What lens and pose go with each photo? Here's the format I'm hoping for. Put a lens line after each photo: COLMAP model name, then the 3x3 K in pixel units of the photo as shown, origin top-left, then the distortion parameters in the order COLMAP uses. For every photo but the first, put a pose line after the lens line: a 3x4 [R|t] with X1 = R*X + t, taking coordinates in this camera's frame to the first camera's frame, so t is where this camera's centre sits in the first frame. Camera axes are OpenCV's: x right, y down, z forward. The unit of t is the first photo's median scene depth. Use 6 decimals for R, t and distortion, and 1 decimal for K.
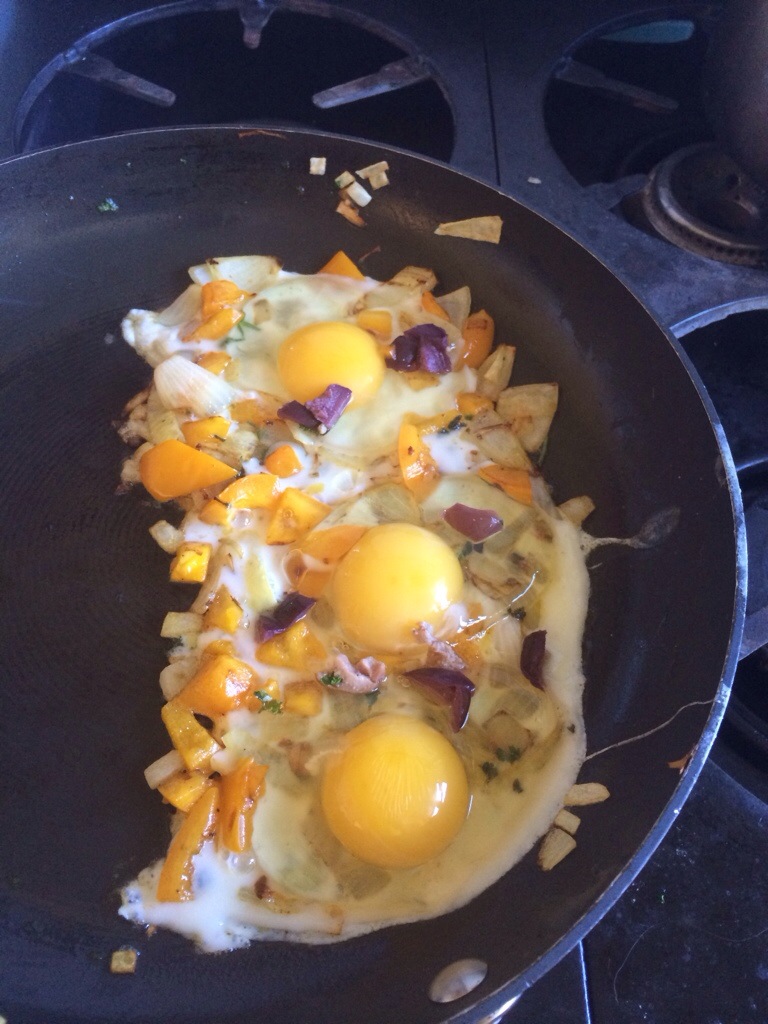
lens RADIAL K [[897.7, 0, 384.0], [0, 897.7, 512.0], [0, 0, 1]] dist [0.003848, -0.011928]
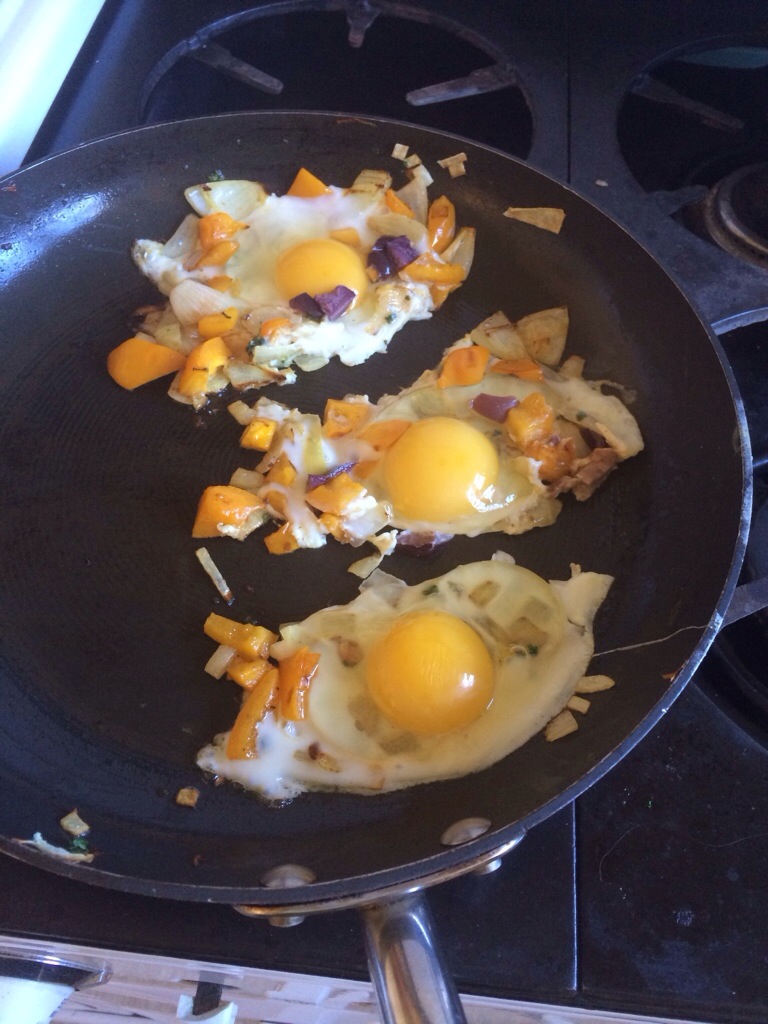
lens RADIAL K [[897.7, 0, 384.0], [0, 897.7, 512.0], [0, 0, 1]] dist [0.003848, -0.011928]
pose [[0.994307, 0.091457, -0.054676, 0.000078], [-0.091759, 0.995777, -0.003032, 0.058686], [0.054168, 0.008031, 0.998500, -0.105985]]
